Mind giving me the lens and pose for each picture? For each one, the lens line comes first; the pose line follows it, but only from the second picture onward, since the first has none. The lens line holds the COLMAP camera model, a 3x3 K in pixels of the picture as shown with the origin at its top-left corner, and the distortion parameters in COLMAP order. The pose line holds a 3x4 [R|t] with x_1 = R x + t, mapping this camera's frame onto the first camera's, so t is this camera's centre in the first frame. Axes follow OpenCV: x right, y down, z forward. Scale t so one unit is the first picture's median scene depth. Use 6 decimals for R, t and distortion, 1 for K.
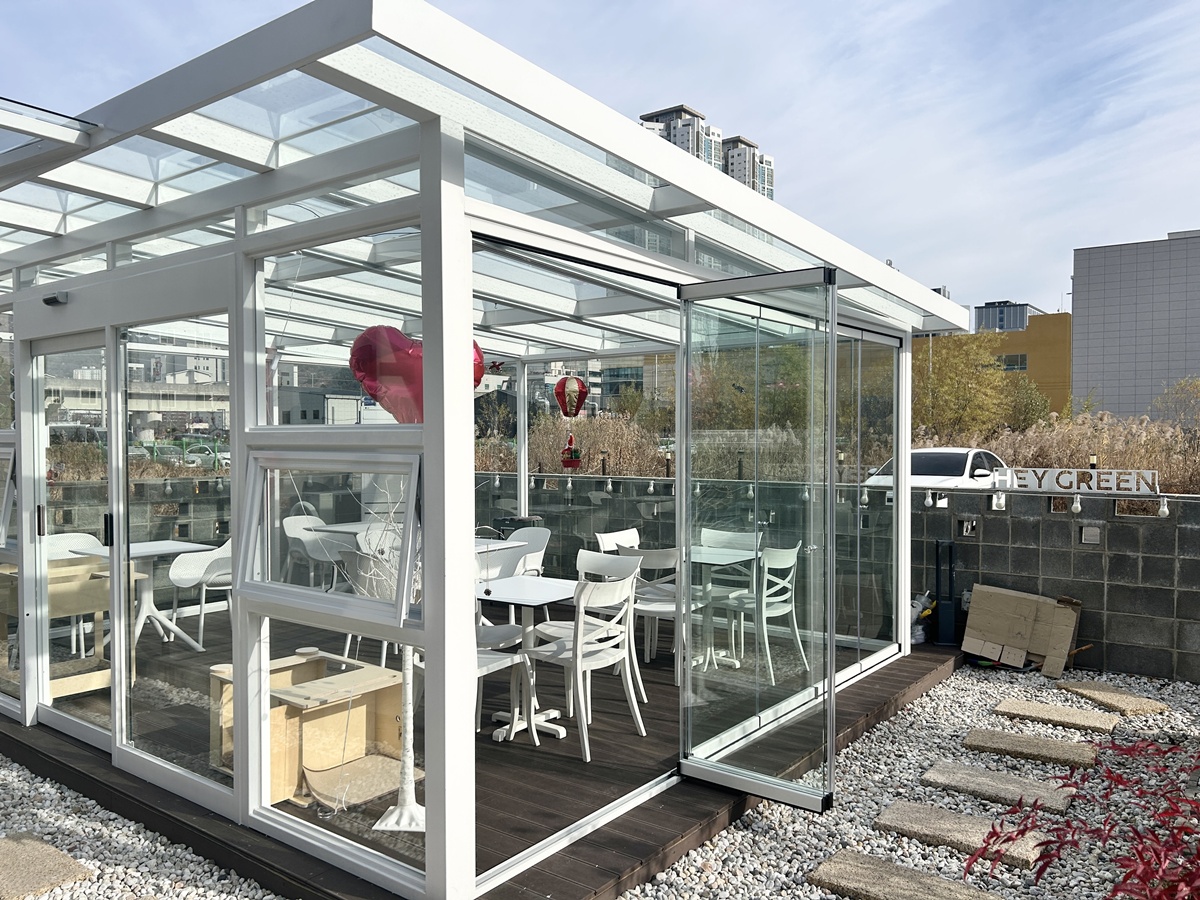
lens RADIAL K [[895.7, 0, 598.4], [0, 895.7, 458.4], [0, 0, 1]] dist [0.071003, -0.072987]
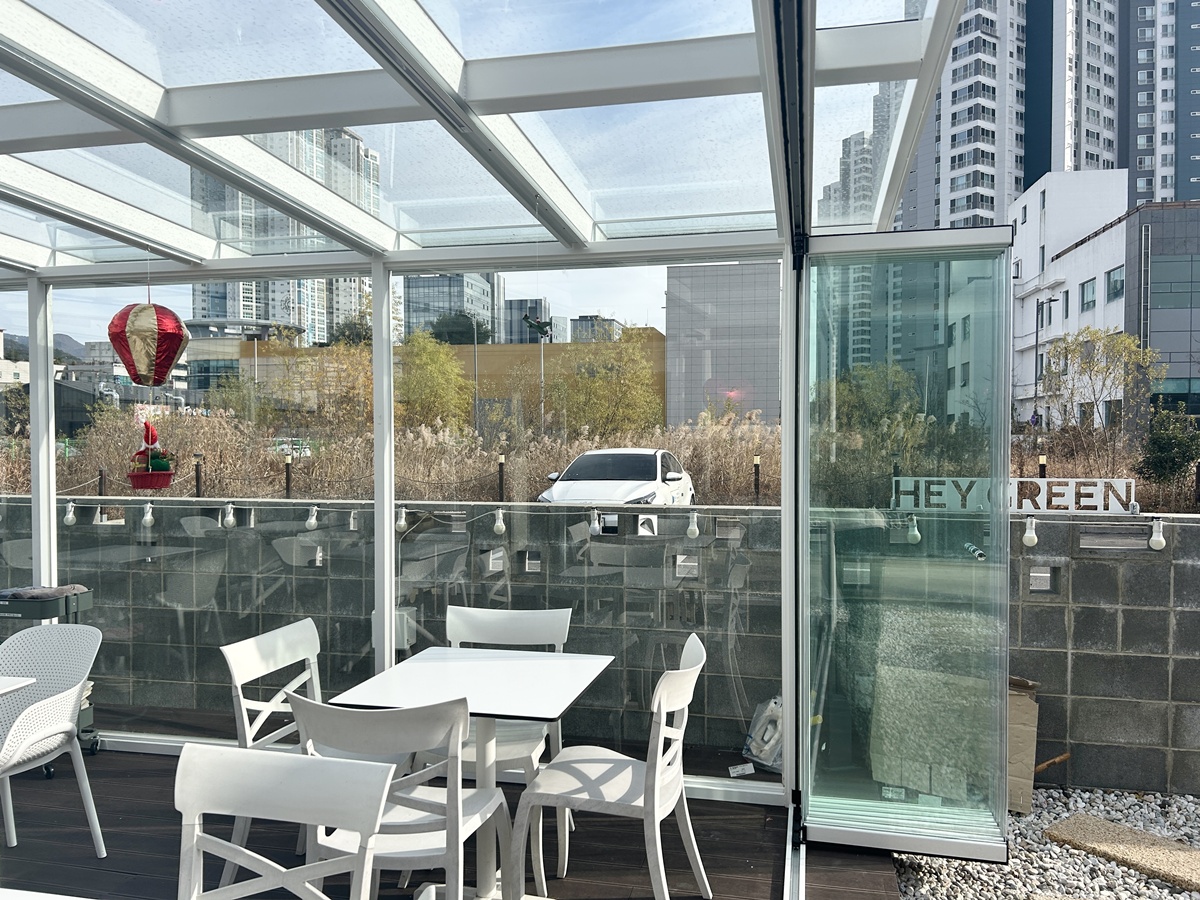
lens RADIAL K [[892.9, 0, 603.3], [0, 892.9, 453.1], [0, 0, 1]] dist [0.069607, -0.073780]
pose [[0.906520, -0.006495, 0.422113, -0.019983], [0.009667, 0.999939, -0.005374, -0.005837], [-0.422052, 0.008952, 0.906527, 0.556400]]
